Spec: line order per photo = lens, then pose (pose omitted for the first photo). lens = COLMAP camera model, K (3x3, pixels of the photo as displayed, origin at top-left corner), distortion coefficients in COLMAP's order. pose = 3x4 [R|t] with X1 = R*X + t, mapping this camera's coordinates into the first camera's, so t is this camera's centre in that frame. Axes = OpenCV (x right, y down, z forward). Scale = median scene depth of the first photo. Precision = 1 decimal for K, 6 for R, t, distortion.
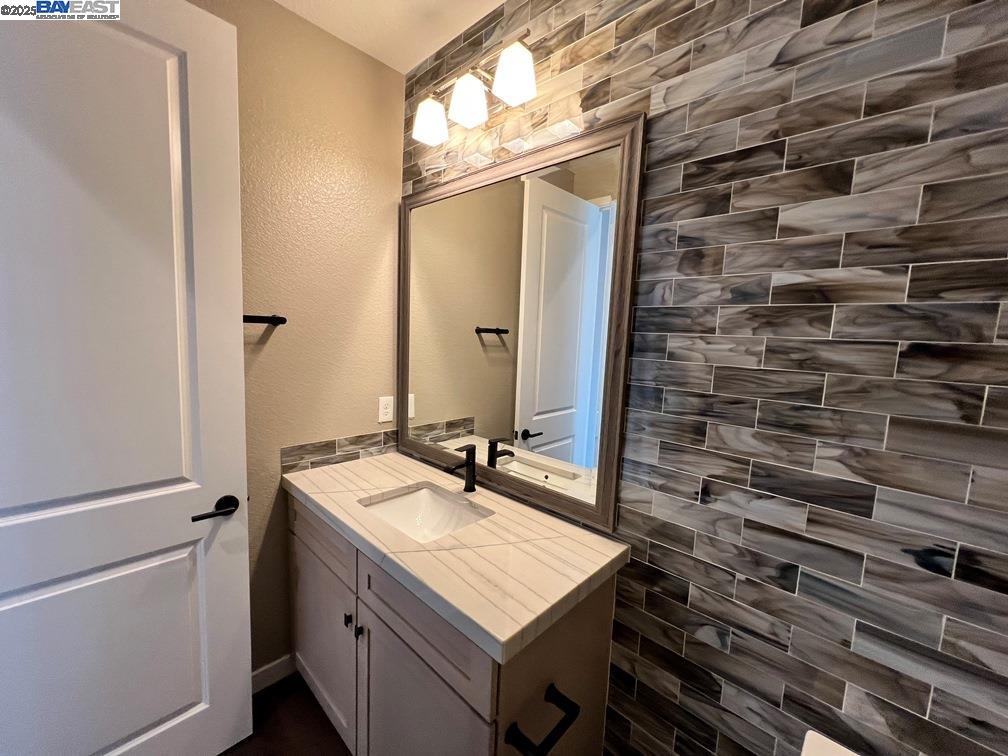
lens RADIAL K [[407.2, 0, 504.7], [0, 407.2, 376.9], [0, 0, 1]] dist [-0.002556, 0.001155]
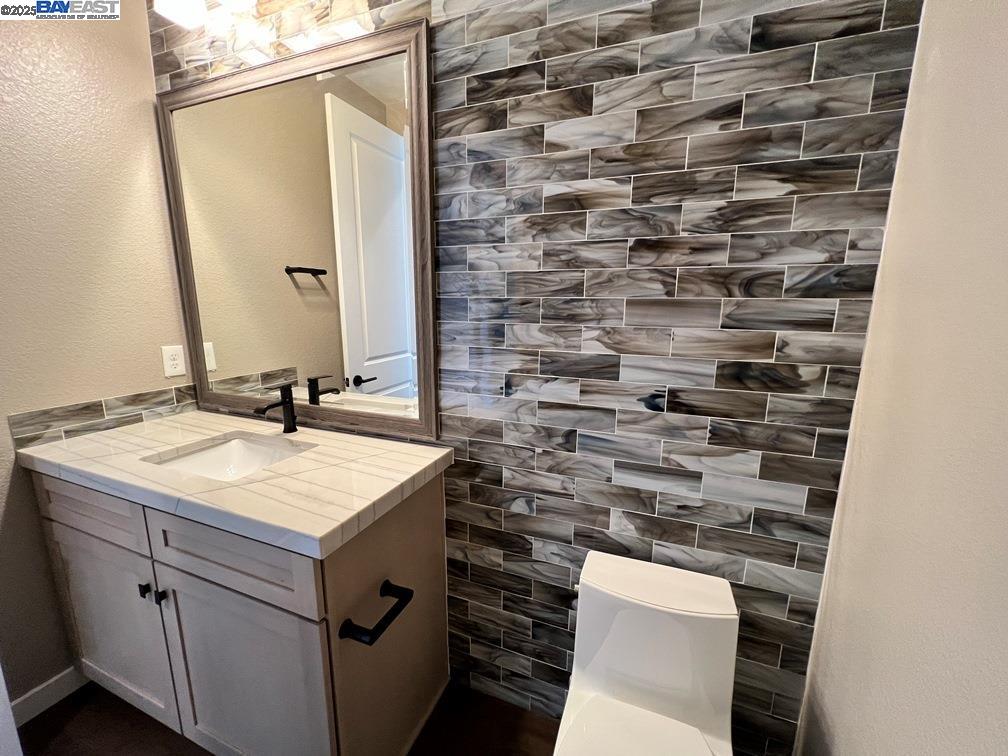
lens RADIAL K [[407.2, 0, 505.6], [0, 407.2, 376.2], [0, 0, 1]] dist [-0.002556, 0.001155]
pose [[0.928986, -0.102141, 0.355743, 0.080070], [0.070963, 0.992489, 0.099650, 0.139373], [-0.363249, -0.067329, 0.929256, -0.061526]]
